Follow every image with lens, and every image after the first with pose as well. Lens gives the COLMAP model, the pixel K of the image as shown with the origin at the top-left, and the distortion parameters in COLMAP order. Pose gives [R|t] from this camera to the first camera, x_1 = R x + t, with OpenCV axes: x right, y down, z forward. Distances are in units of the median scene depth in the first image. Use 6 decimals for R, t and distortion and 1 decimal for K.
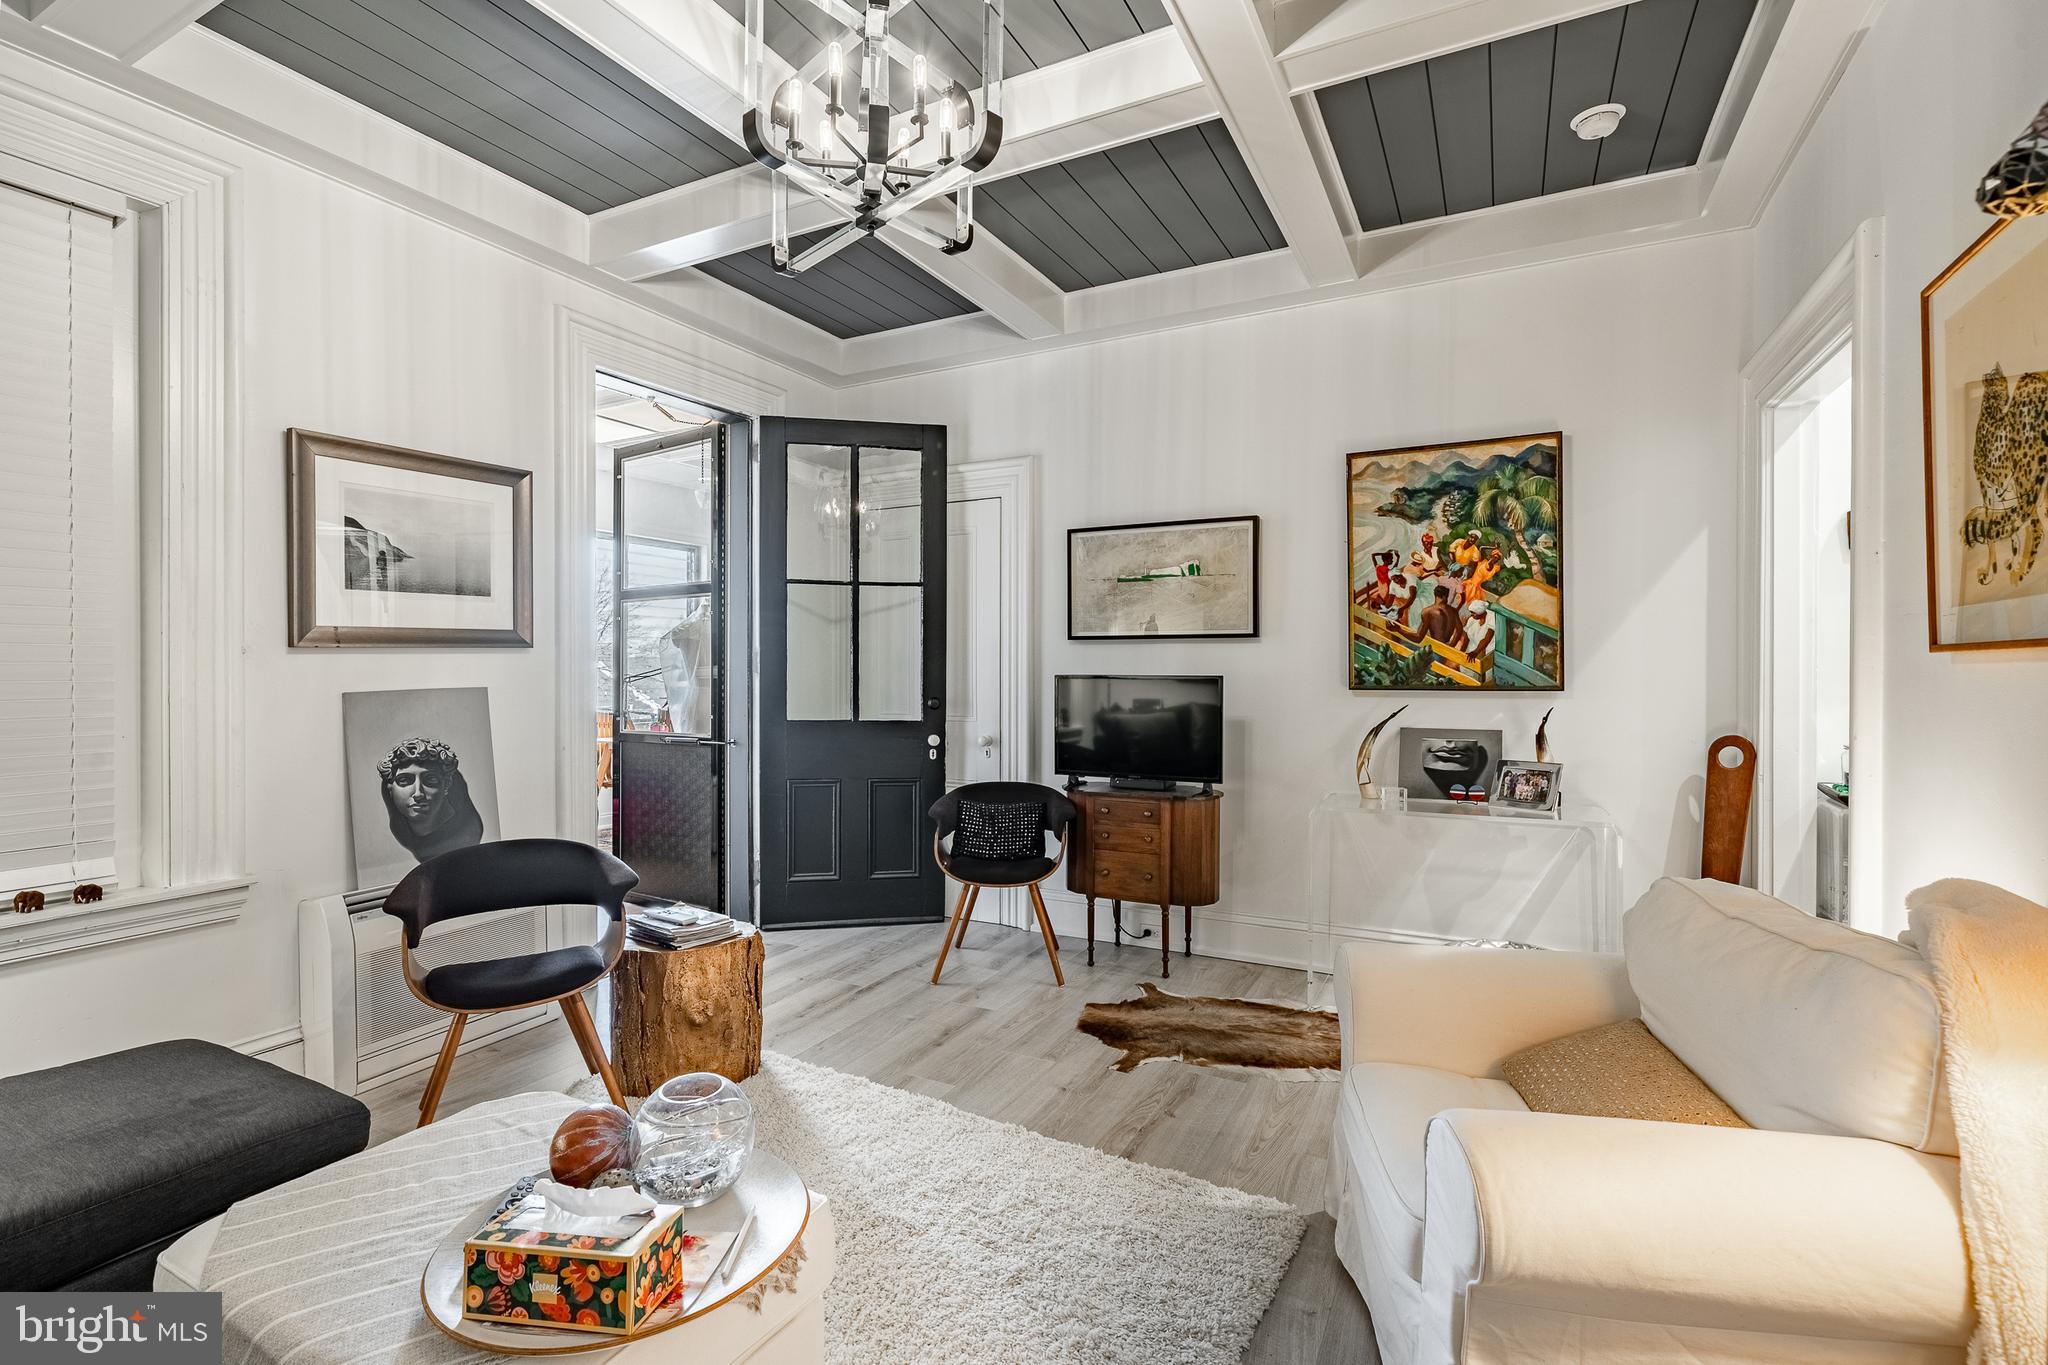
lens RADIAL K [[933.7, 0, 1012.9], [0, 933.7, 670.8], [0, 0, 1]] dist [0.002811, 0.000222]
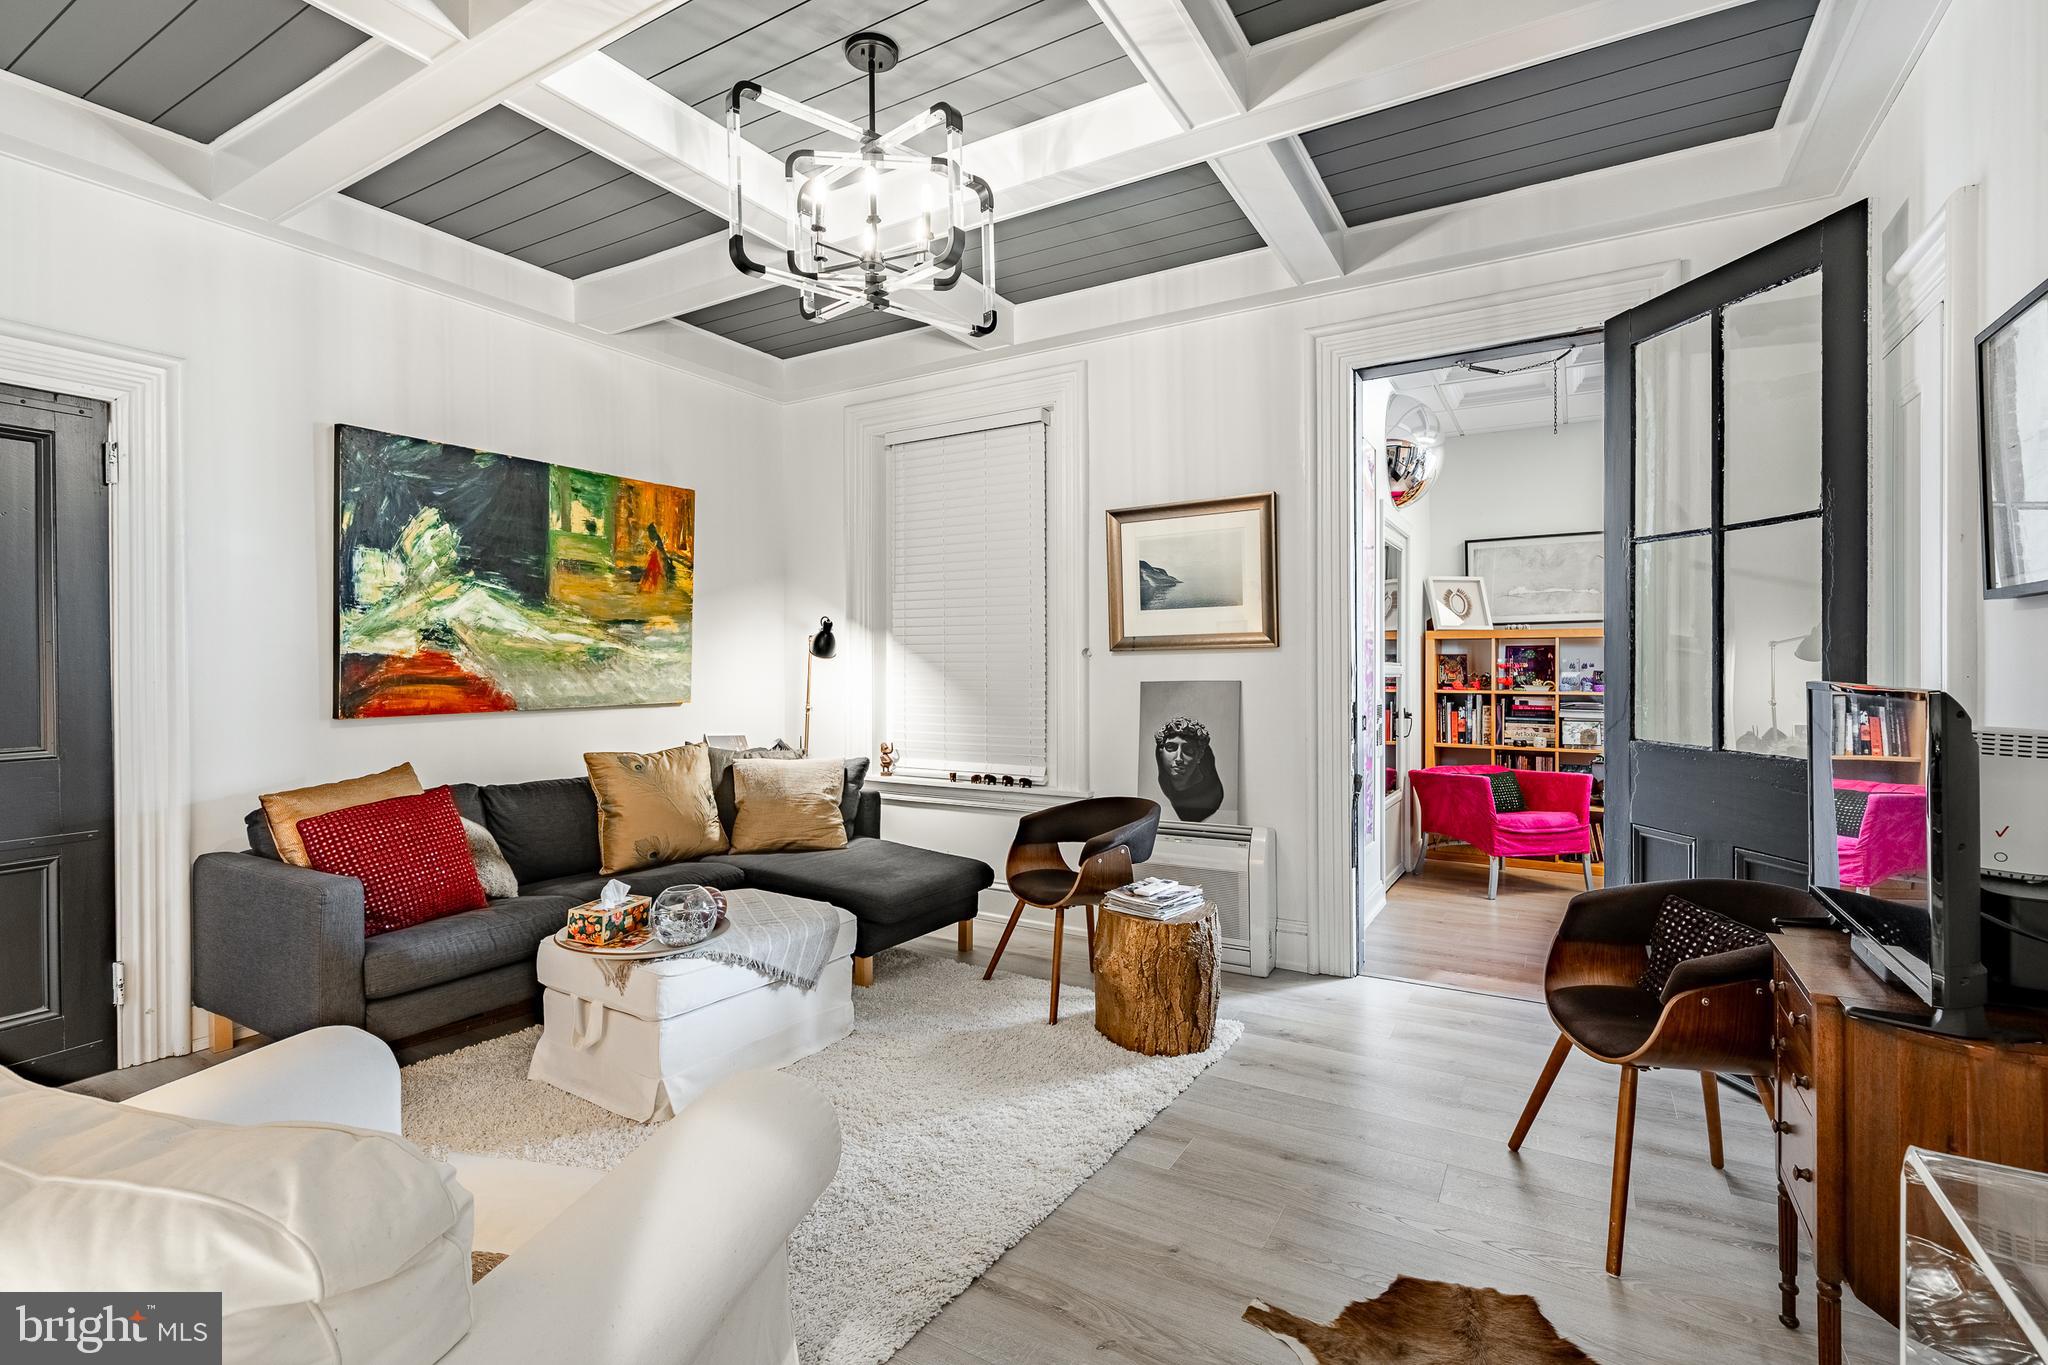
lens RADIAL K [[933.7, 0, 1012.9], [0, 933.7, 670.8], [0, 0, 1]] dist [0.002811, 0.000222]
pose [[-0.054921, 0.009737, -0.998443, 0.721652], [0.000768, 0.999953, 0.009710, -0.008026], [0.998490, -0.000233, -0.054926, 0.846184]]
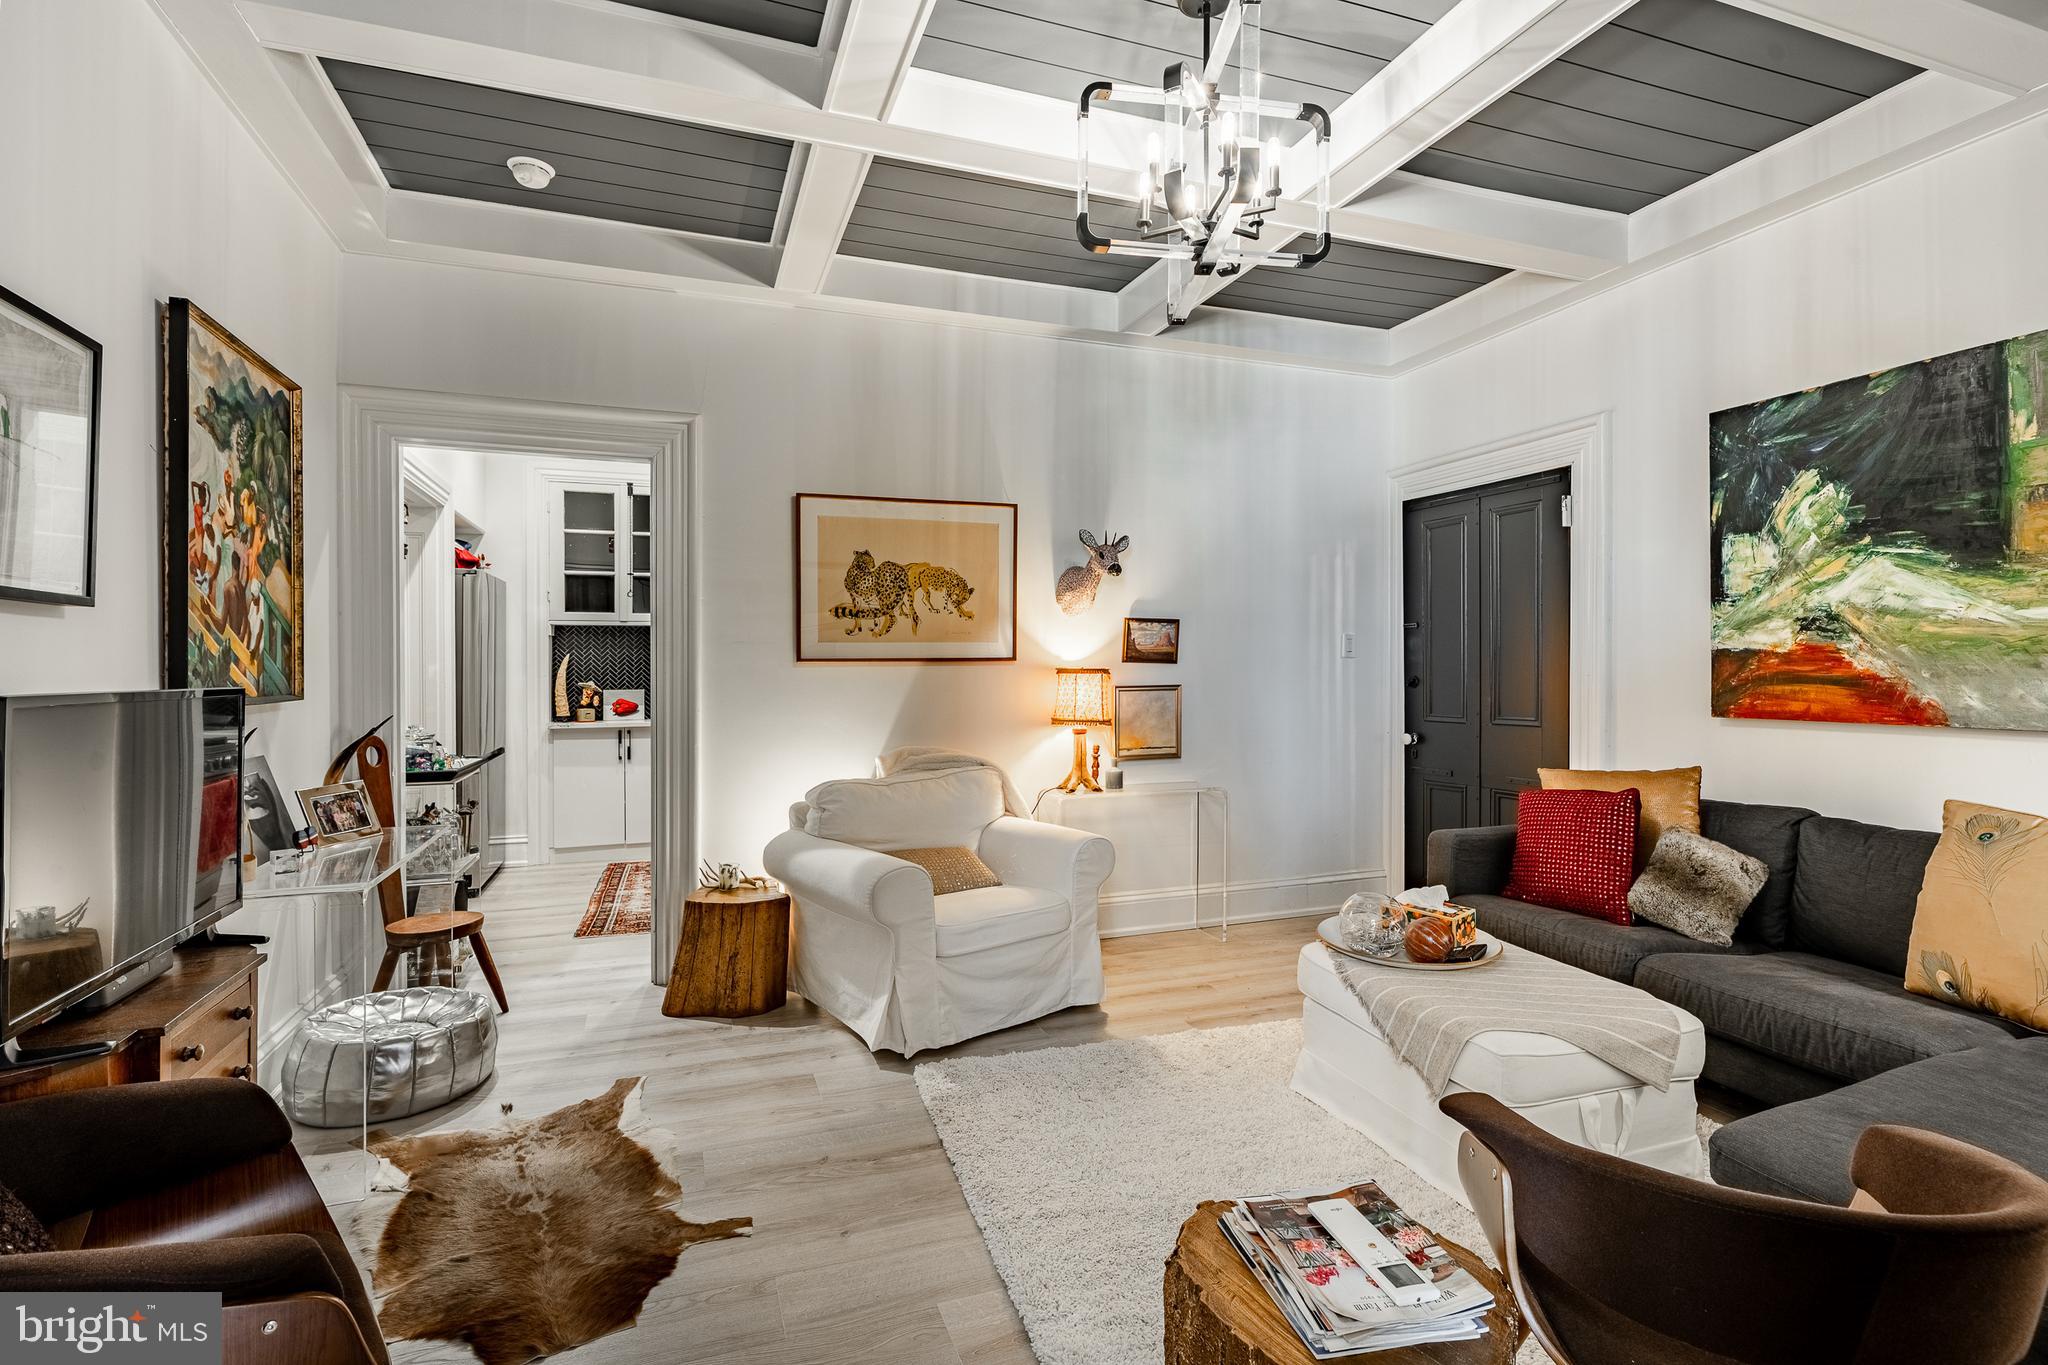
lens RADIAL K [[961.2, 0, 1014.8], [0, 961.2, 670.5], [0, 0, 1]] dist [-0.004234, -0.000700]
pose [[-0.739628, 0.003119, 0.673009, -0.520303], [0.006532, 0.999975, 0.002545, -0.001941], [-0.672984, 0.006278, -0.739630, 1.360856]]
